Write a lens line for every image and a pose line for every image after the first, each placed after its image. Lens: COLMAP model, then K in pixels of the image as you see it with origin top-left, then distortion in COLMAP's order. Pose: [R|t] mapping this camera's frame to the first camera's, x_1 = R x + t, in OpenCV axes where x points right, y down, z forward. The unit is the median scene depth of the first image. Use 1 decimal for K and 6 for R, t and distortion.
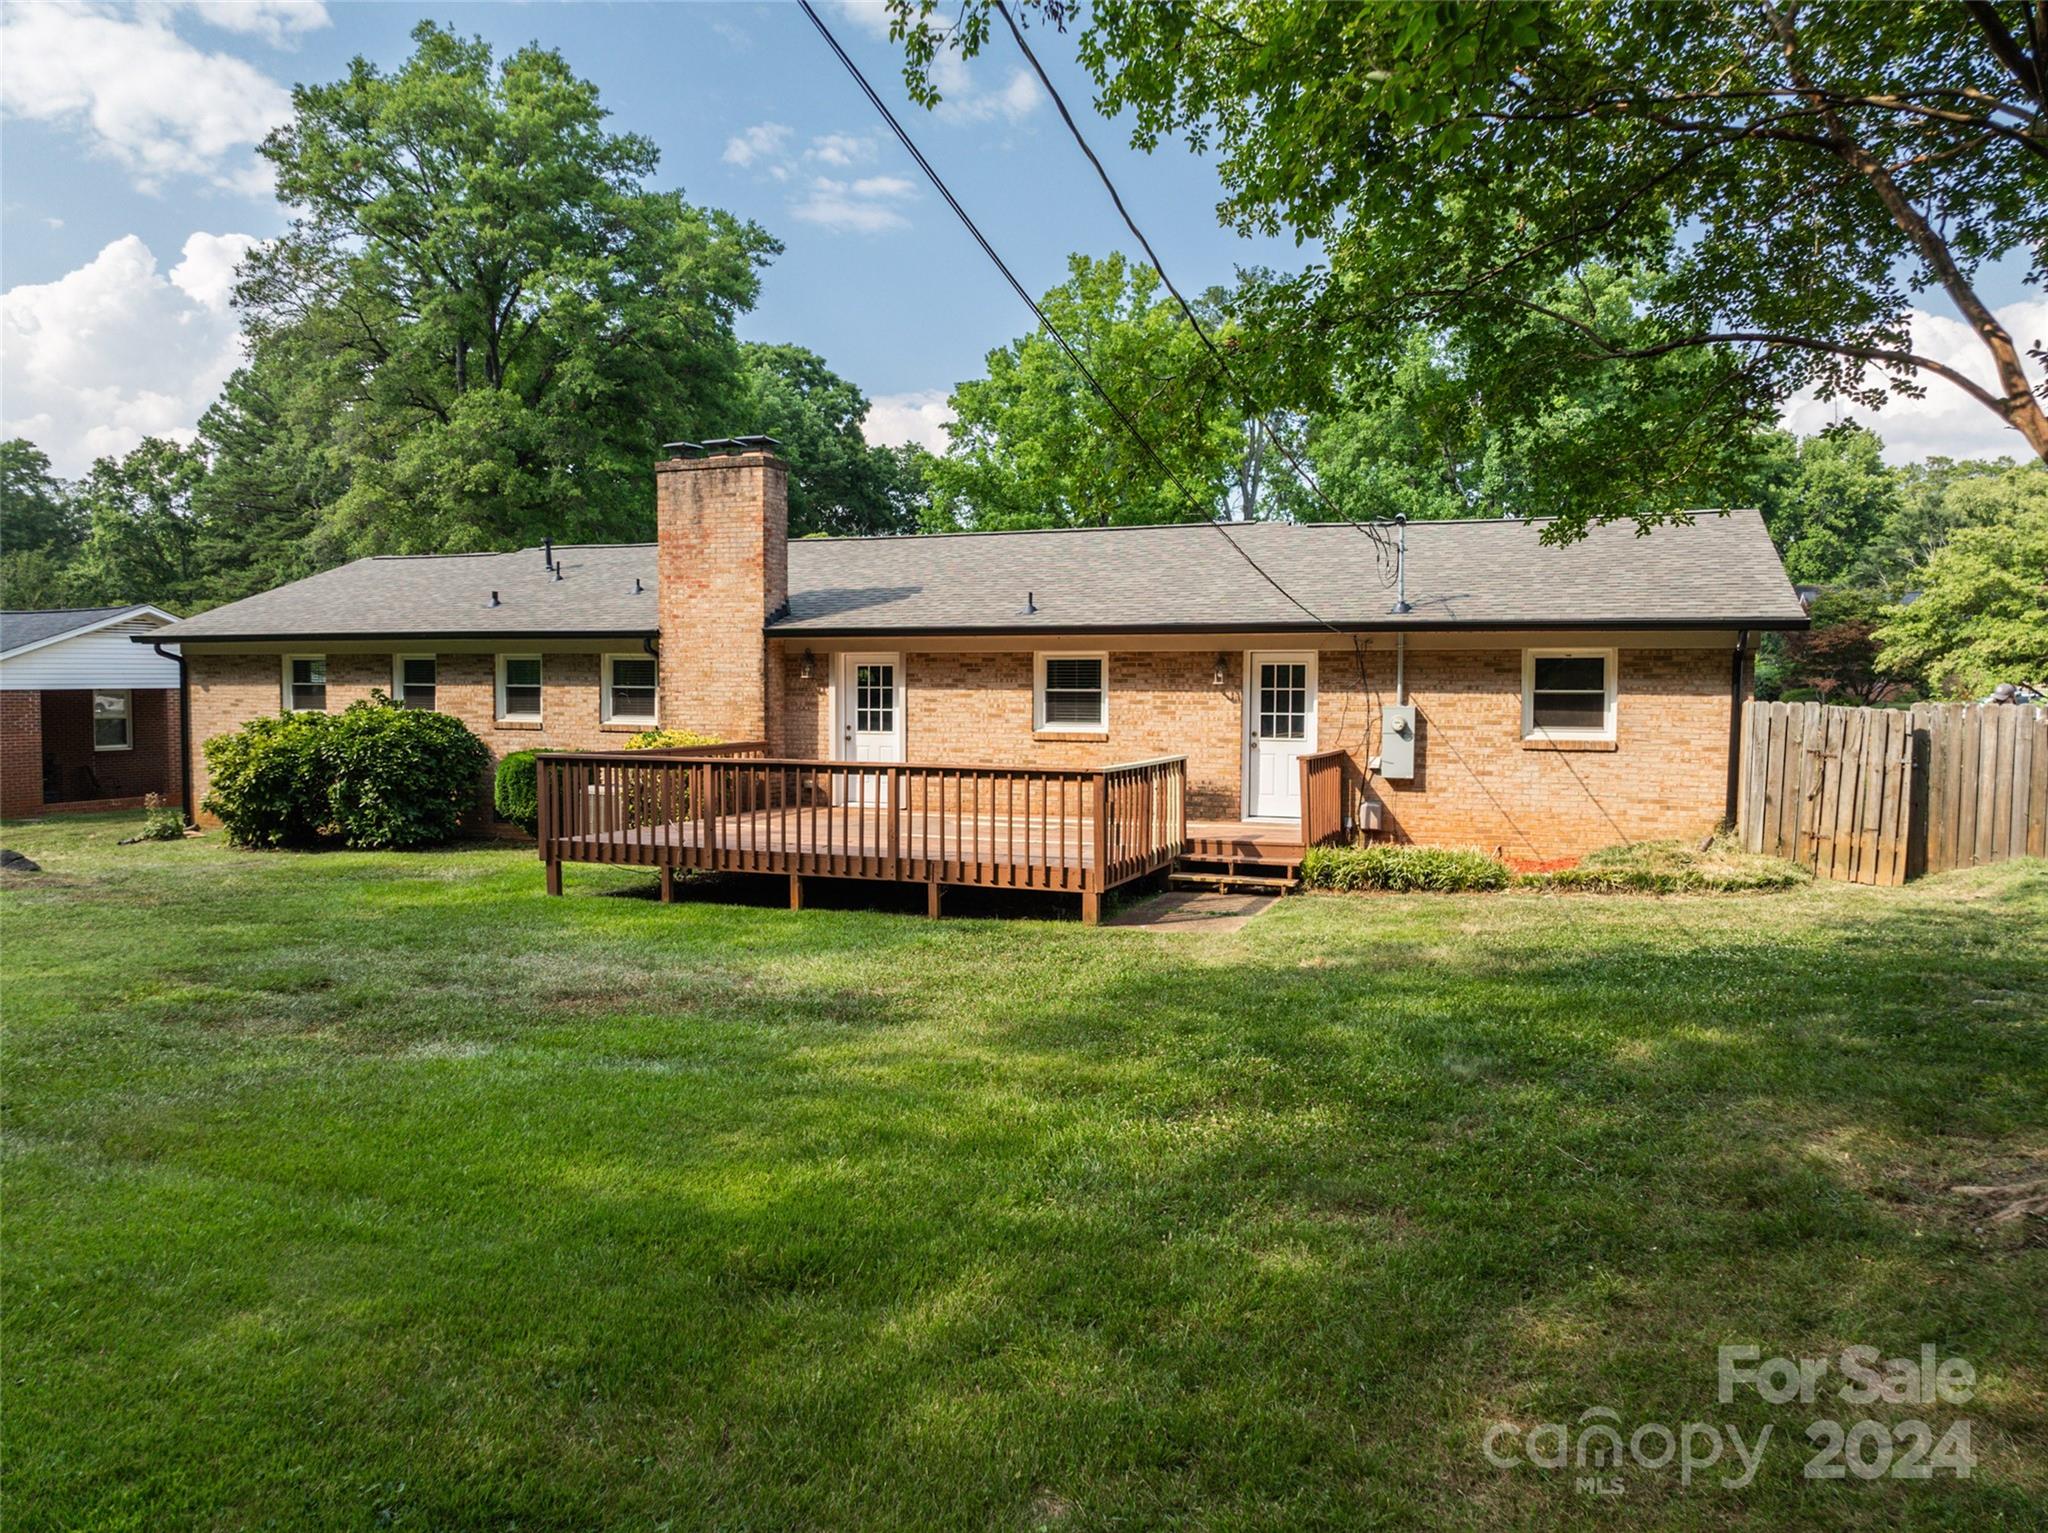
lens RADIAL K [[1459.6, 0, 986.0], [0, 1459.6, 769.8], [0, 0, 1]] dist [-0.033461, -0.003746]
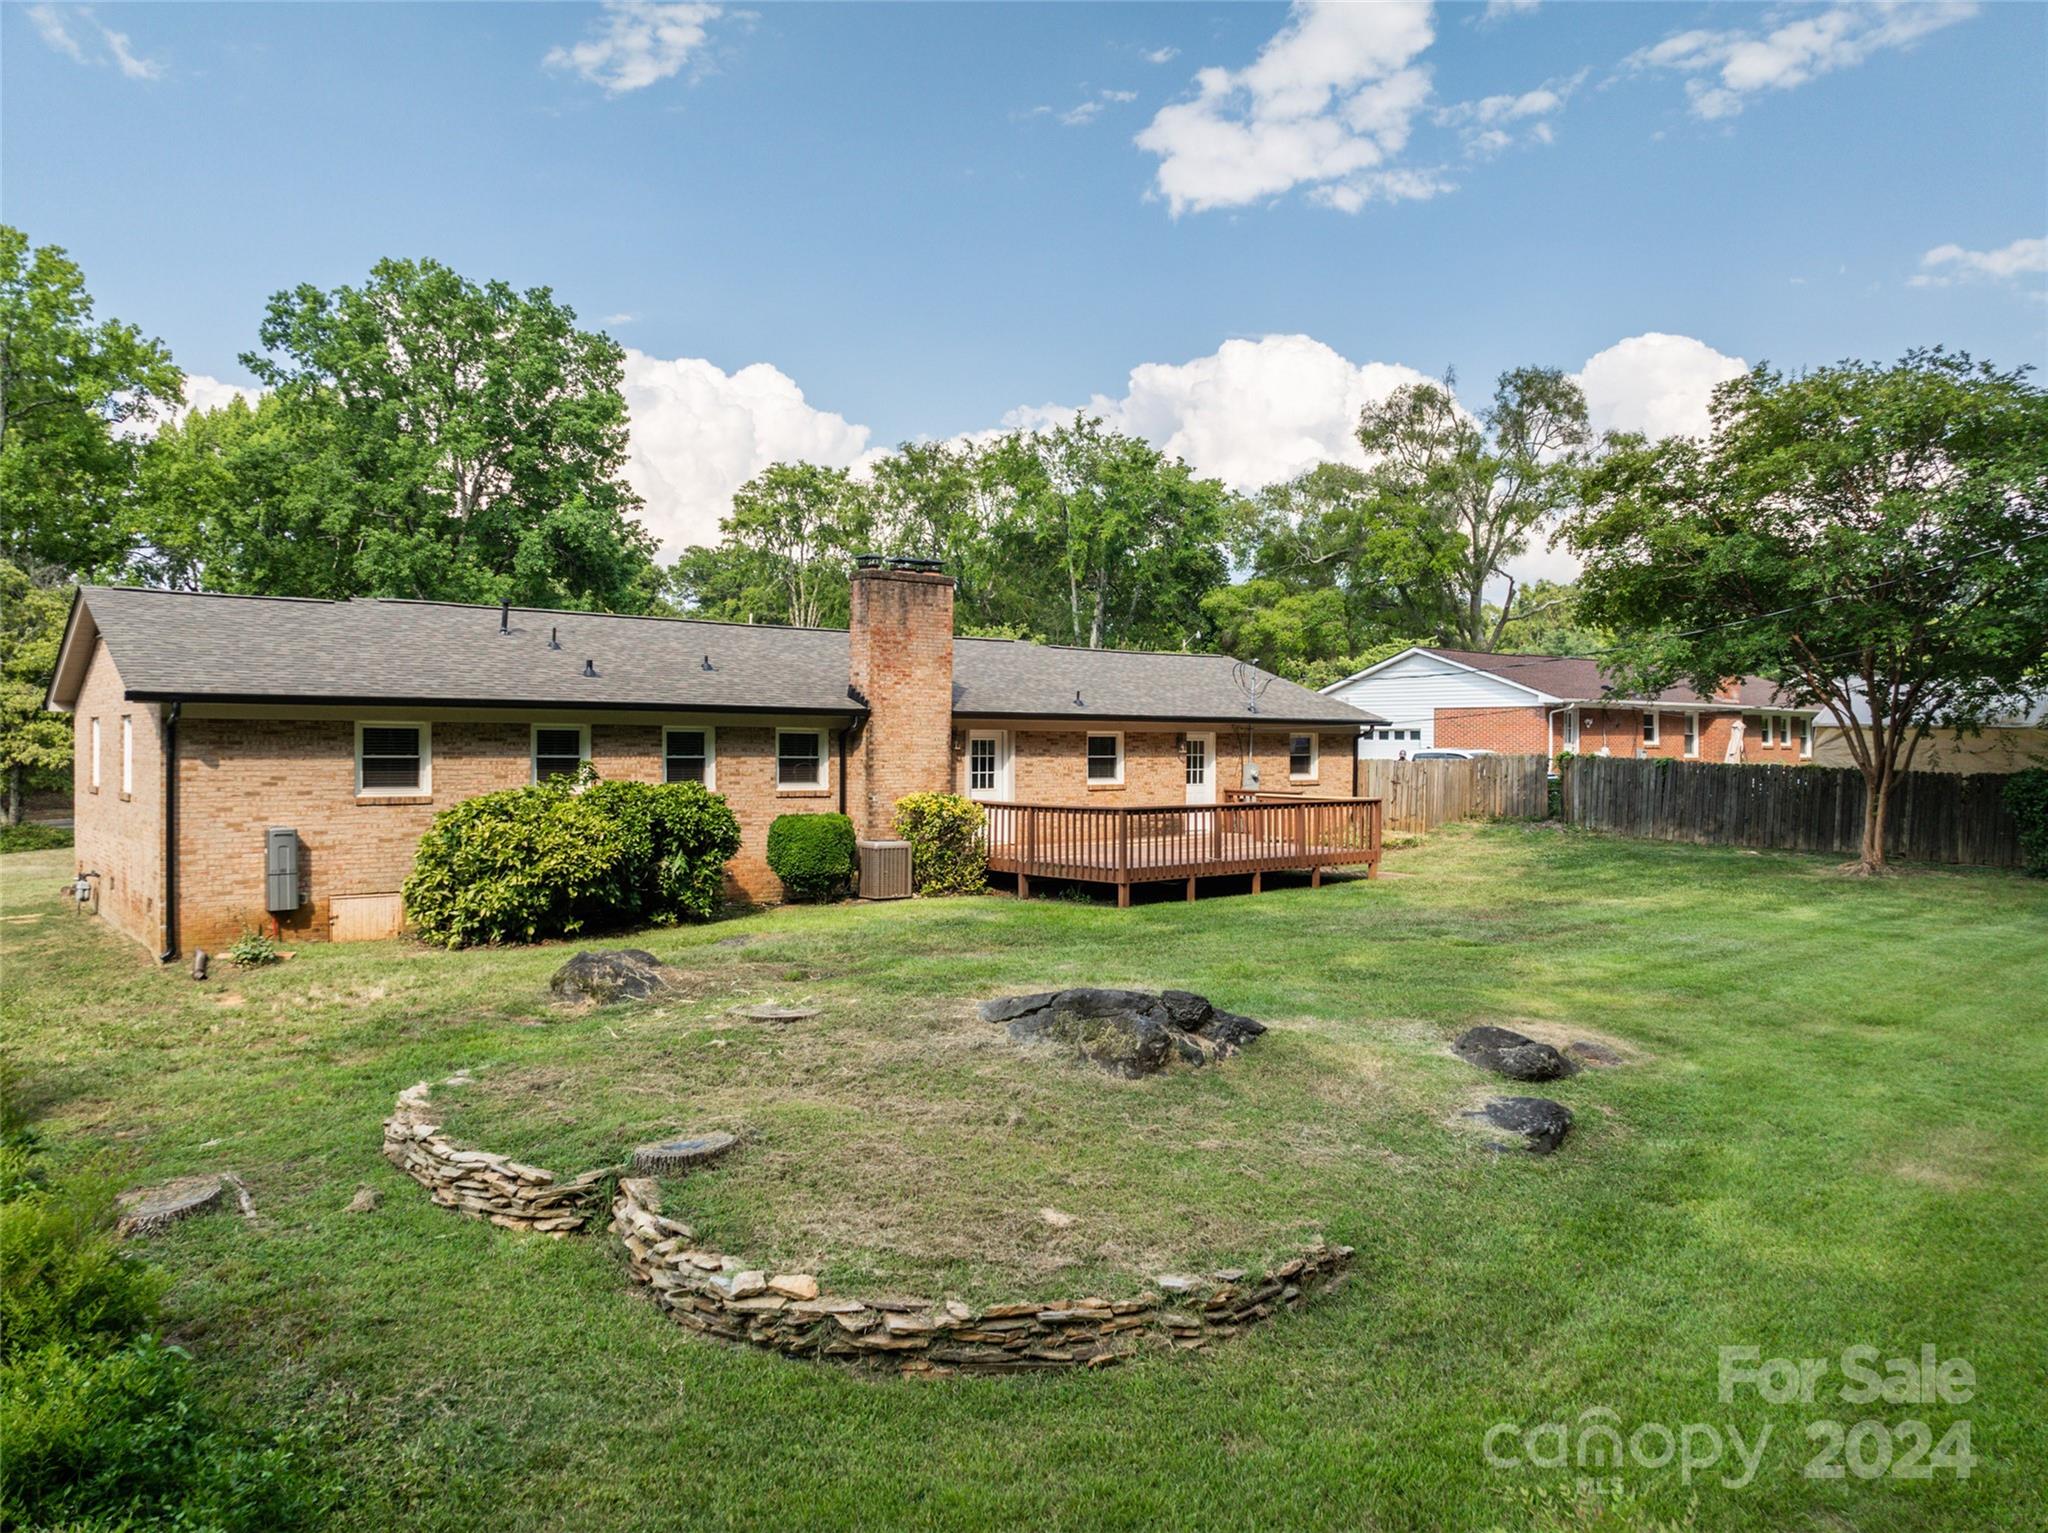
lens RADIAL K [[1477.3, 0, 1024.0], [0, 1477.3, 766.5], [0, 0, 1]] dist [-0.021479, -0.003381]
pose [[0.467761, -0.014883, 0.883730, -1.320192], [0.052665, 0.998551, -0.011059, -0.031339], [-0.882285, 0.051715, 0.467867, 0.348834]]
